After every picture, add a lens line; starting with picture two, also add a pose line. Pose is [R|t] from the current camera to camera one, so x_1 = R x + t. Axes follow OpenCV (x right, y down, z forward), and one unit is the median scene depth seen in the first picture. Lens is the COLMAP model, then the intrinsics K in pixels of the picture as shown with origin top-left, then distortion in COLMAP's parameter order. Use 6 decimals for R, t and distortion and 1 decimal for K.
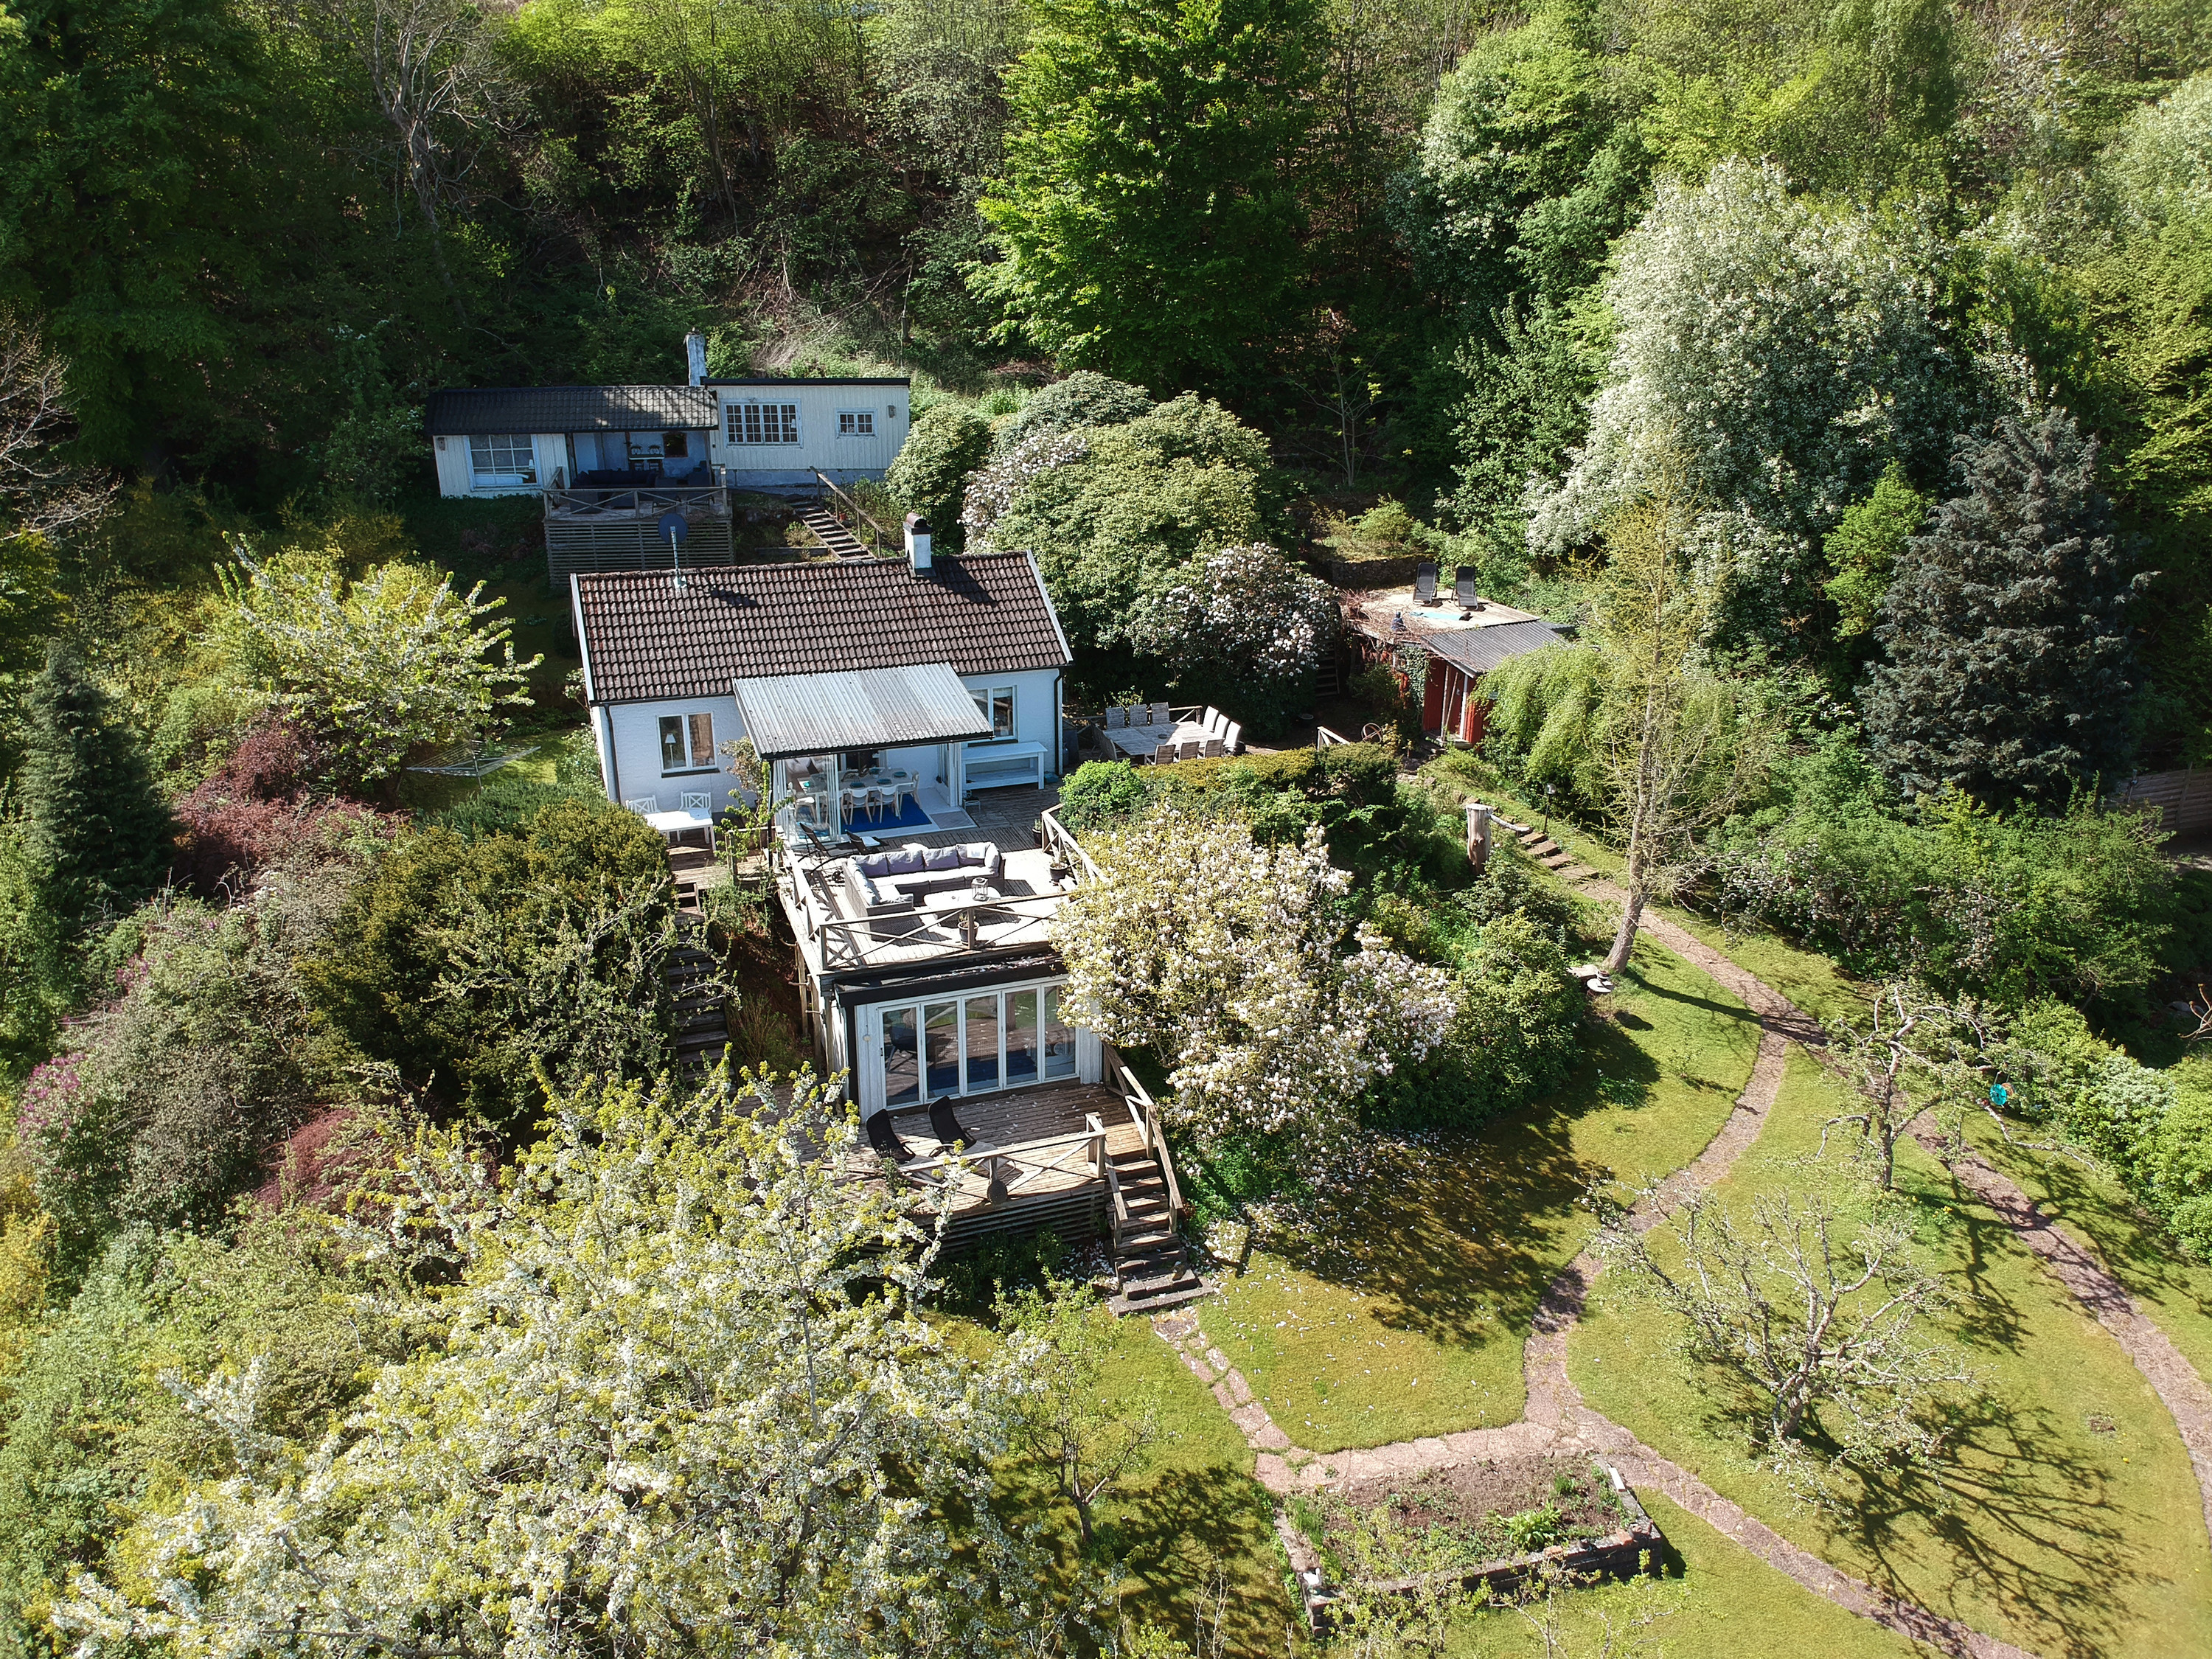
lens RADIAL K [[1583.1, 0, 1117.8], [0, 1583.1, 830.3], [0, 0, 1]] dist [0.072266, -0.162576]
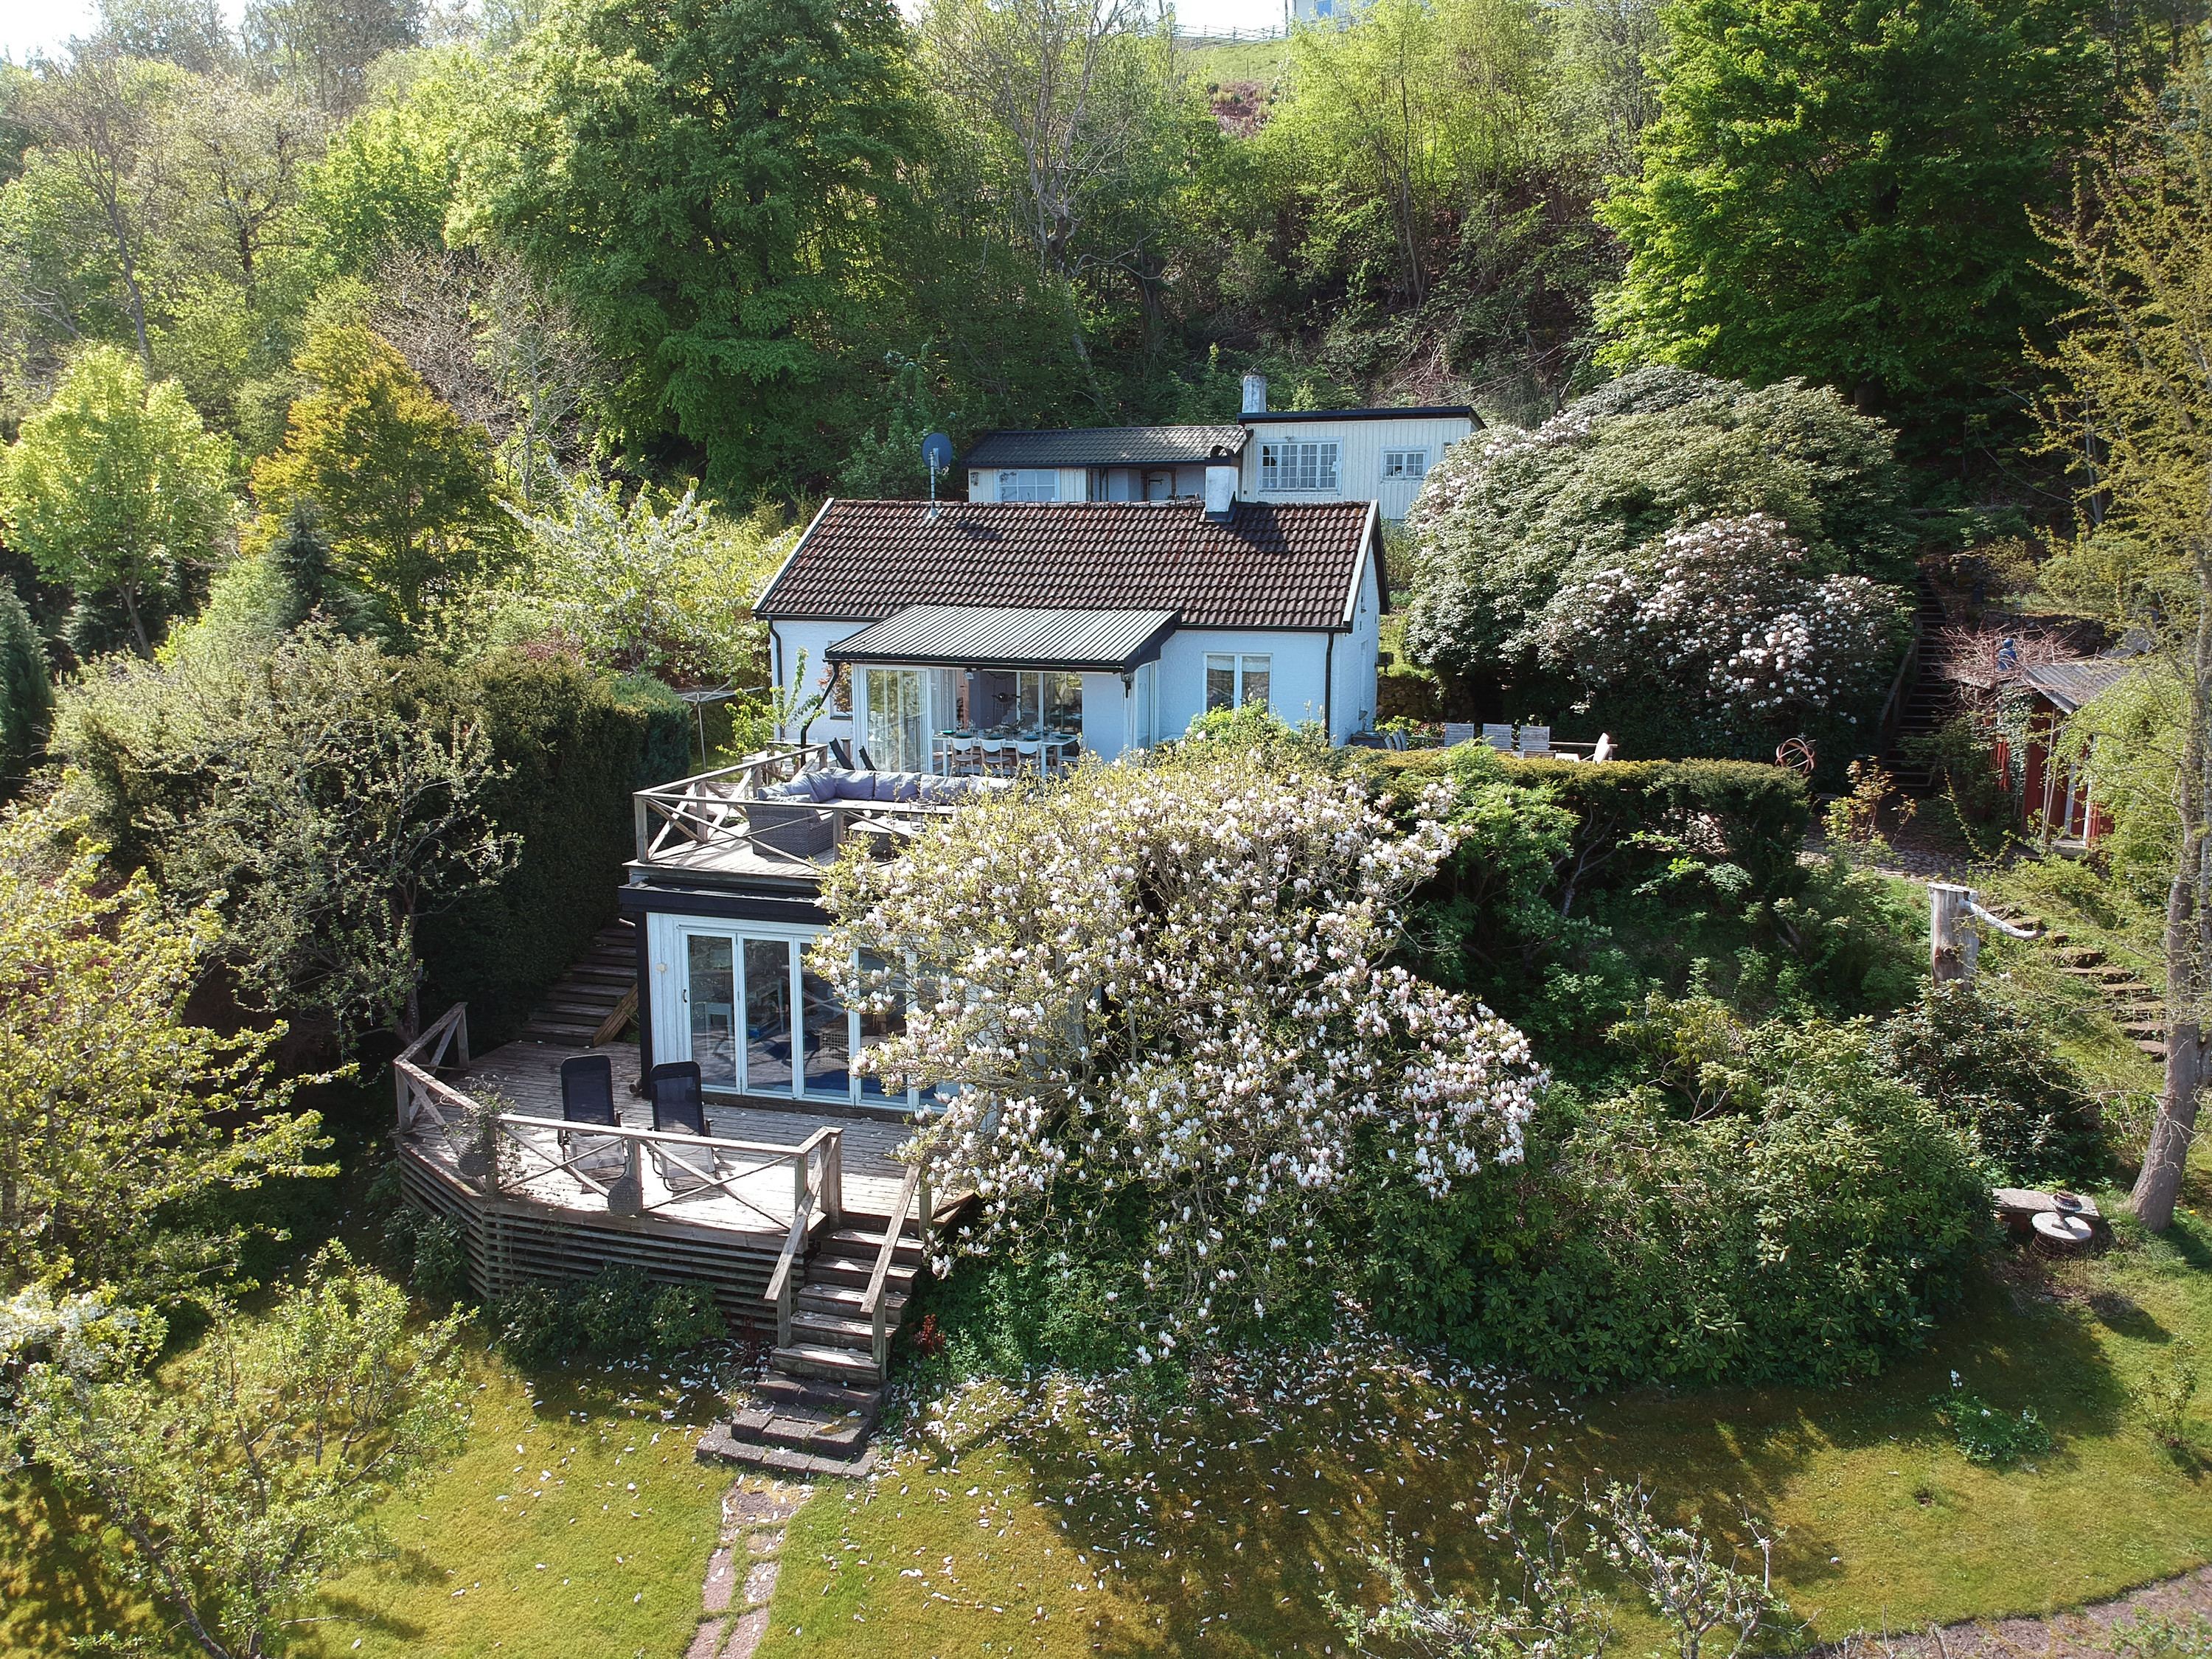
lens RADIAL K [[1622.7, 0, 1106.0], [0, 1622.7, 829.5], [0, 0, 1]] dist [0.071389, -0.133049]
pose [[0.815711, 0.100494, -0.569663, 0.271553], [-0.205418, 0.970932, -0.122861, 0.082102], [0.540758, 0.217238, 0.812643, 0.350175]]
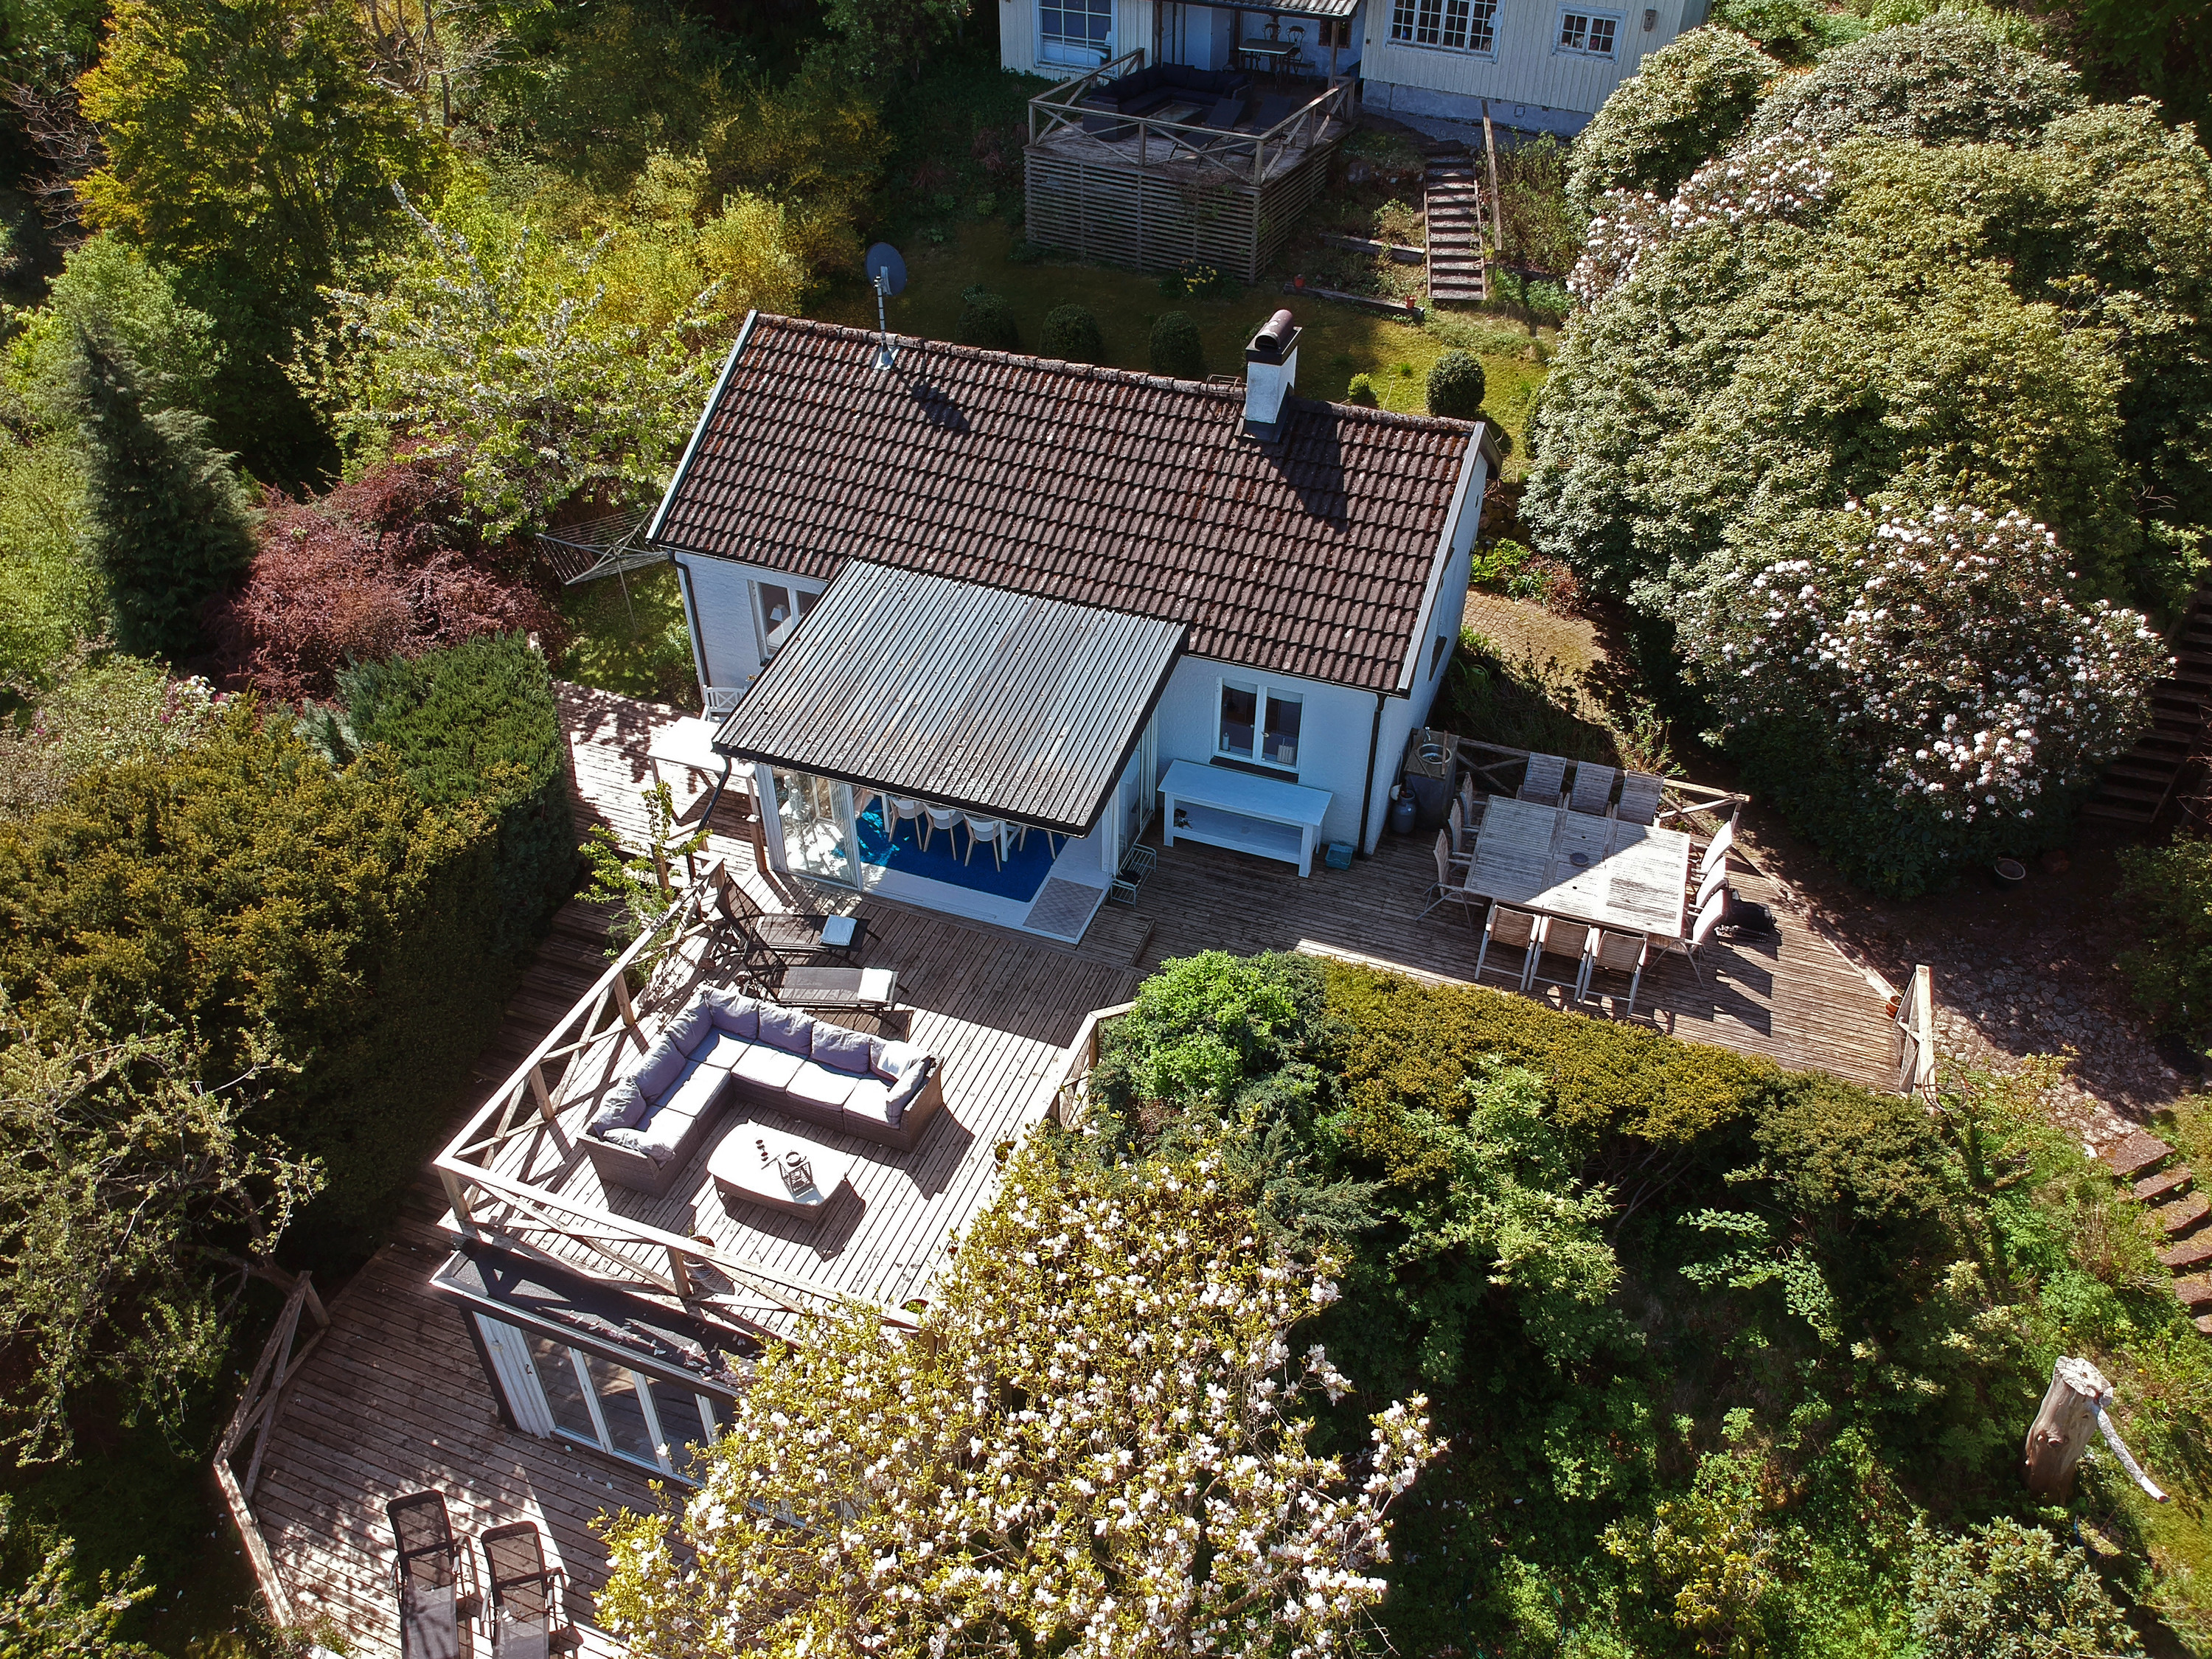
lens RADIAL K [[1631.5, 0, 1107.2], [0, 1631.5, 869.3], [0, 0, 1]] dist [0.059247, -0.126628]
pose [[0.763097, 0.402249, -0.505845, 0.172966], [-0.226875, 0.899615, 0.373122, -0.210549], [0.605154, -0.169965, 0.777754, 0.469045]]
